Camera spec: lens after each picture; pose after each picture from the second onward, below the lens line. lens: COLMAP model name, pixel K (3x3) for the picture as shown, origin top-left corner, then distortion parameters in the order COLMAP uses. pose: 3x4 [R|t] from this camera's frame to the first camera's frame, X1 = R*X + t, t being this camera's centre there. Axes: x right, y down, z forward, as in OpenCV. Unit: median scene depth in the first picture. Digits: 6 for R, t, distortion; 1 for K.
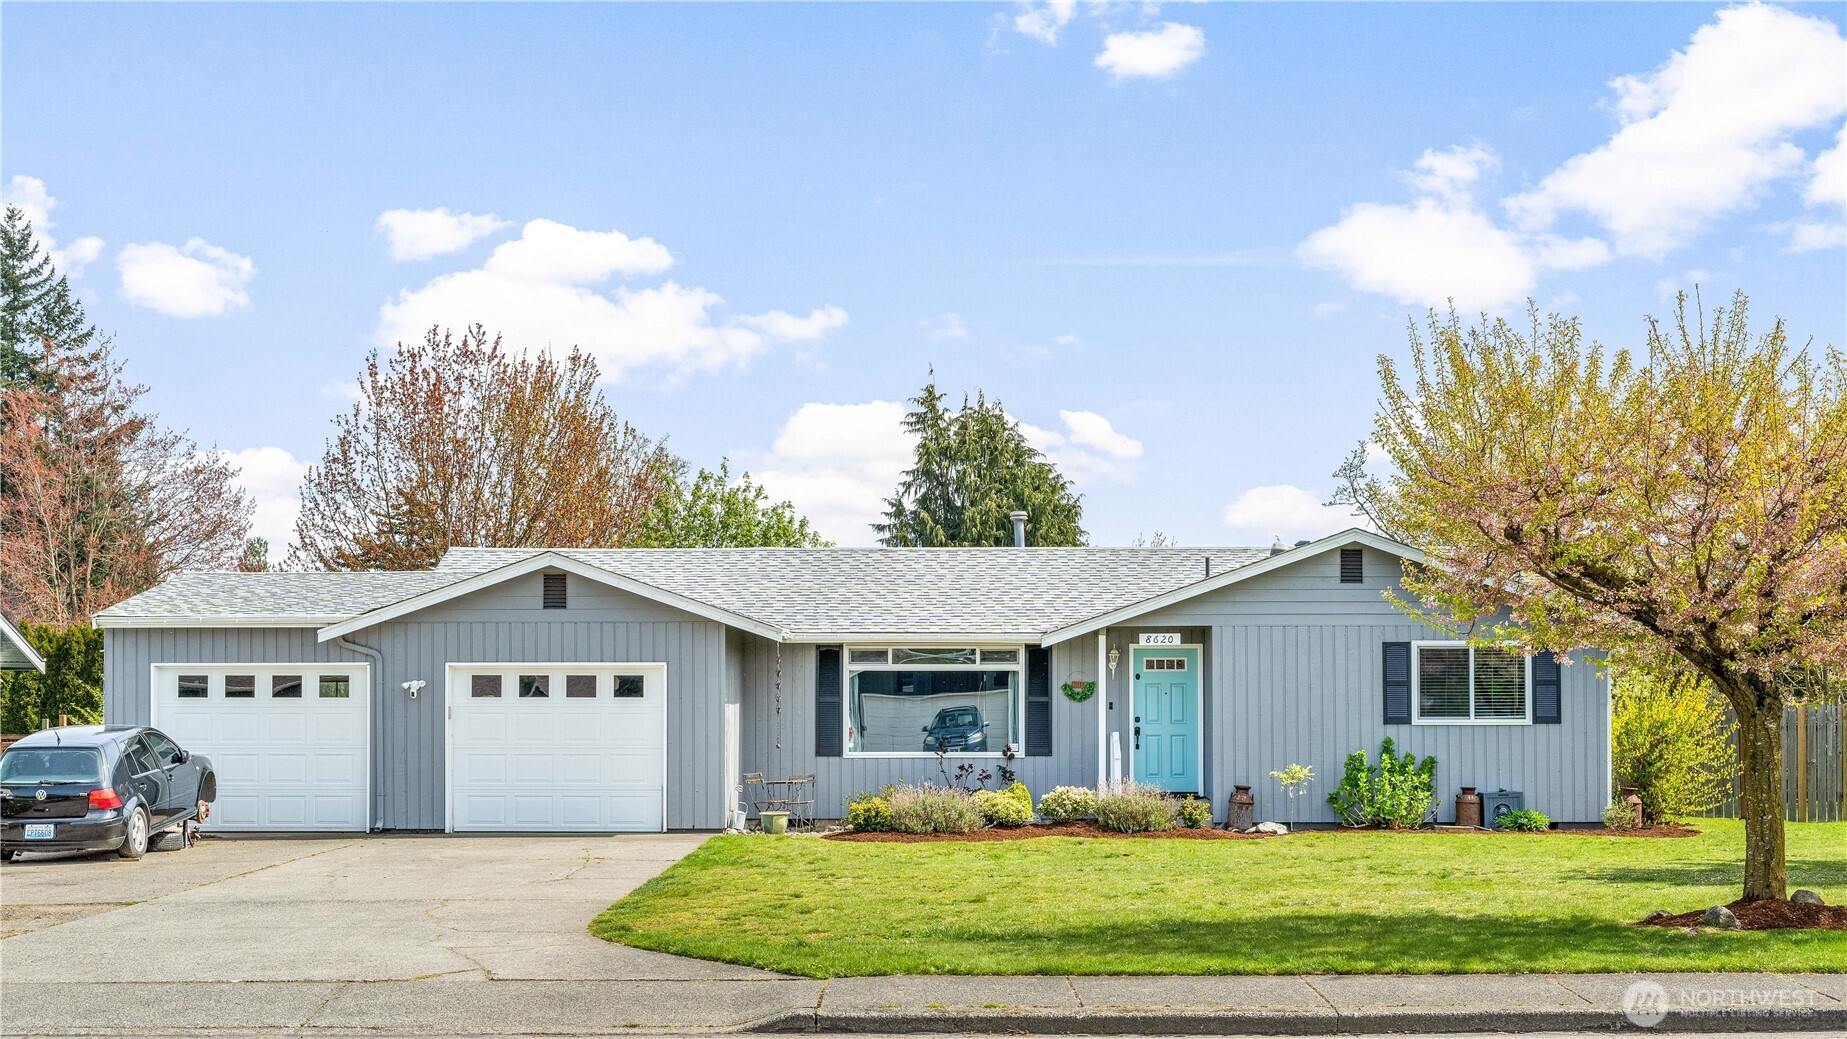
lens RADIAL K [[2722.9, 0, 919.6], [0, 2722.9, 524.0], [0, 0, 1]] dist [-0.001555, 0.000000]
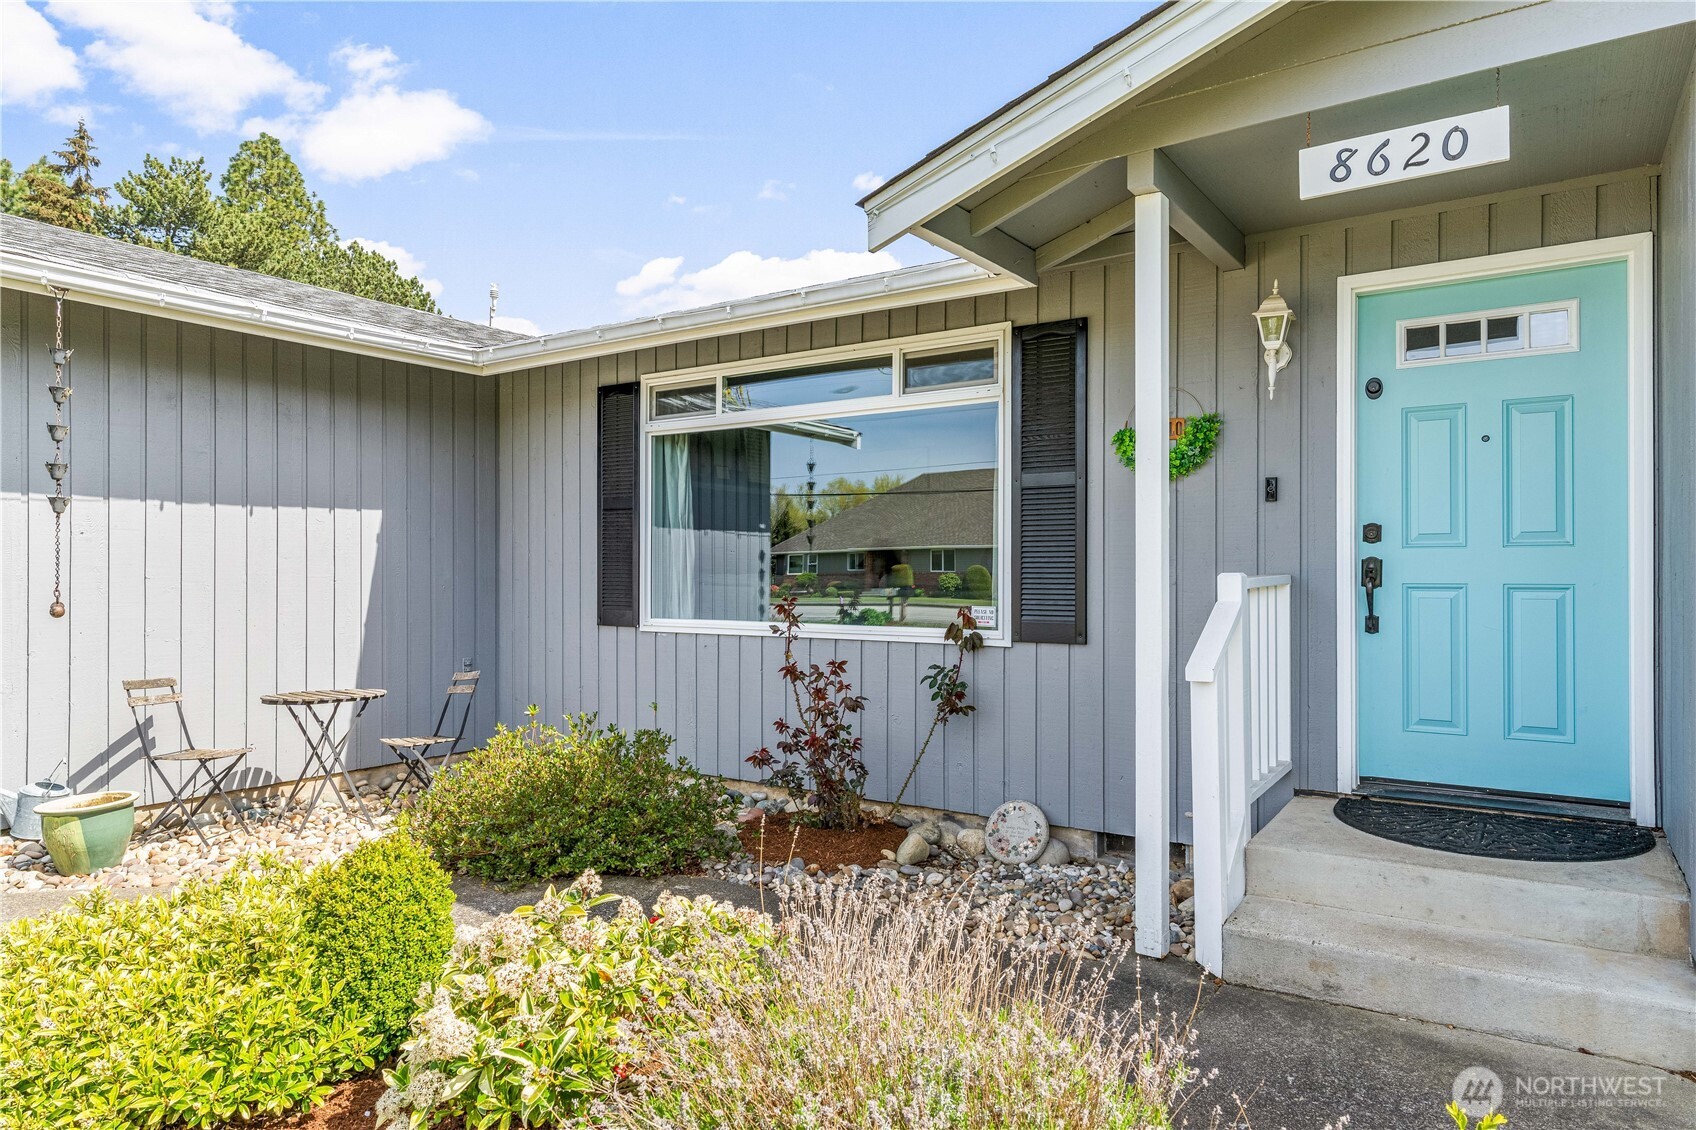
lens RADIAL K [[1023.3, 0, 852.8], [0, 1023.3, 561.2], [0, 0, 1]] dist [-0.002163, -0.000249]
pose [[0.839936, -0.005718, -0.542656, 0.096373], [0.038562, 0.998046, 0.049171, 0.069812], [0.541314, -0.062226, 0.838515, 0.909853]]
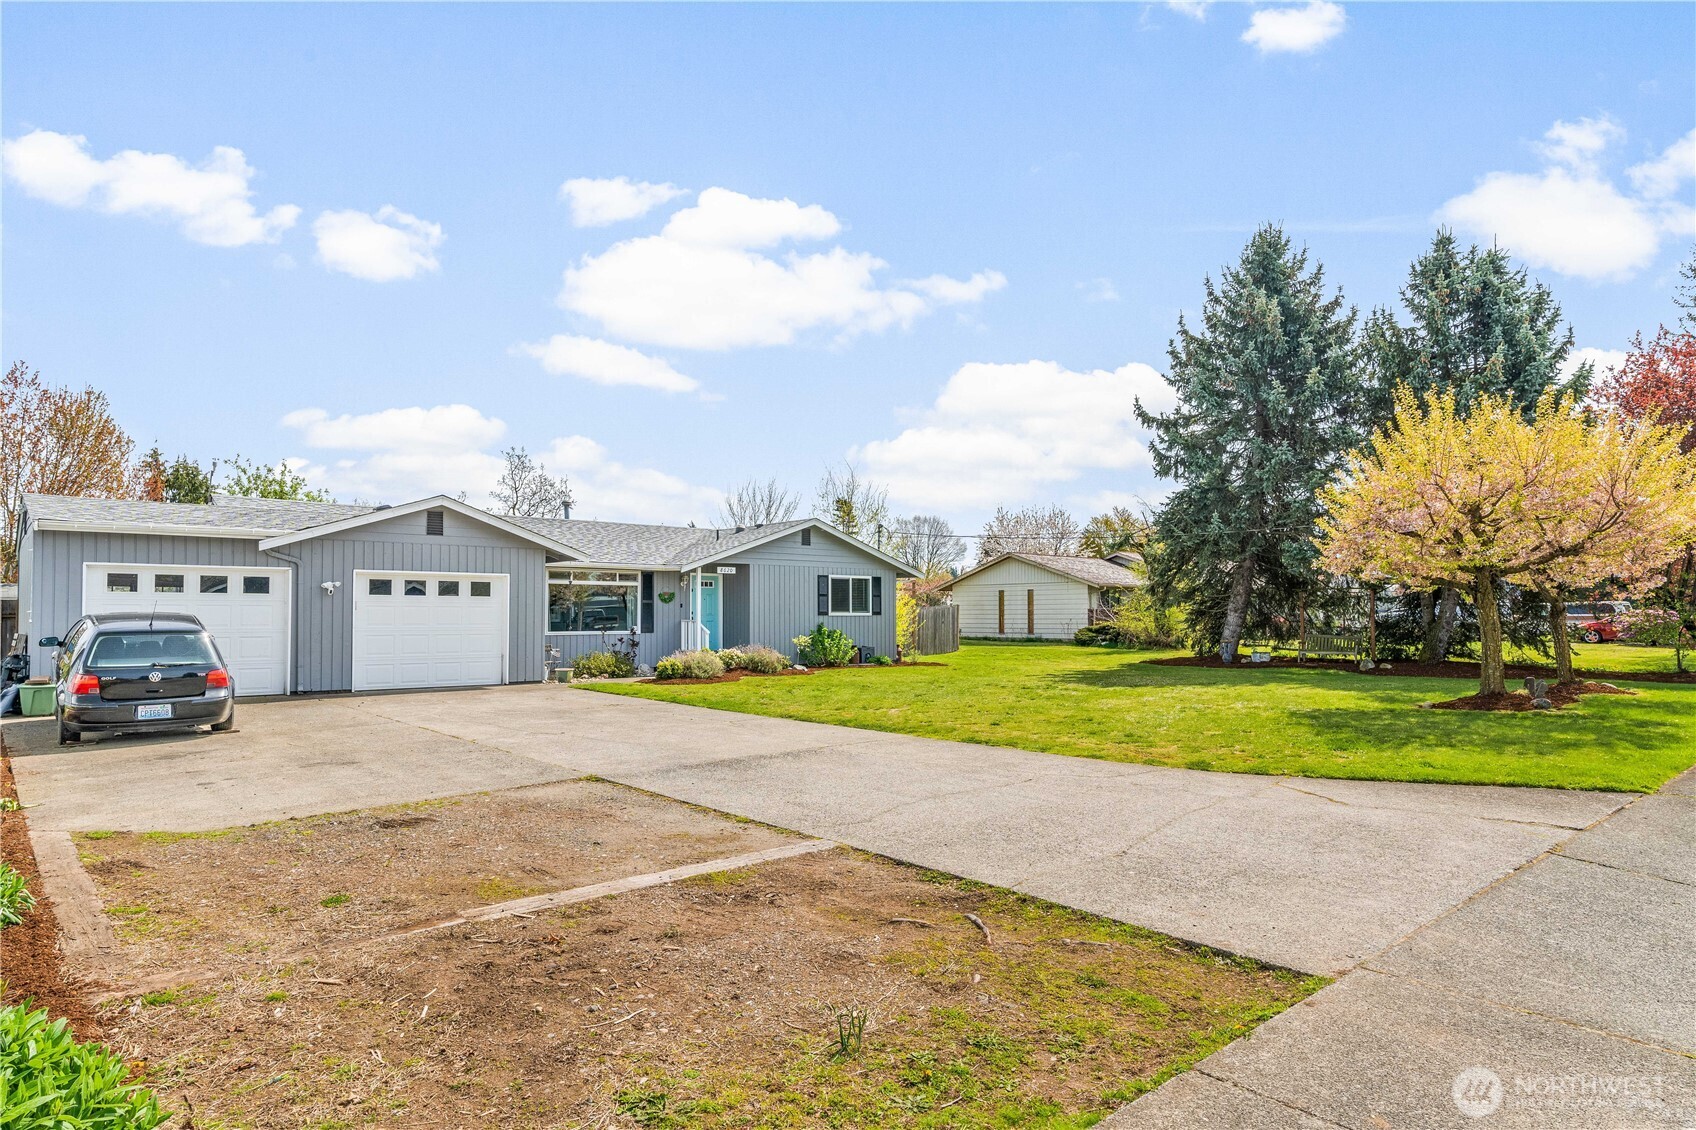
lens RADIAL K [[987.0, 0, 843.3], [0, 987.0, 569.4], [0, 0, 1]] dist [0.004315, 0.003122]
pose [[0.740507, 0.032094, 0.671281, -0.313235], [-0.044971, 0.998987, 0.001846, 0.037047], [-0.670542, -0.031555, 0.741200, 0.440659]]
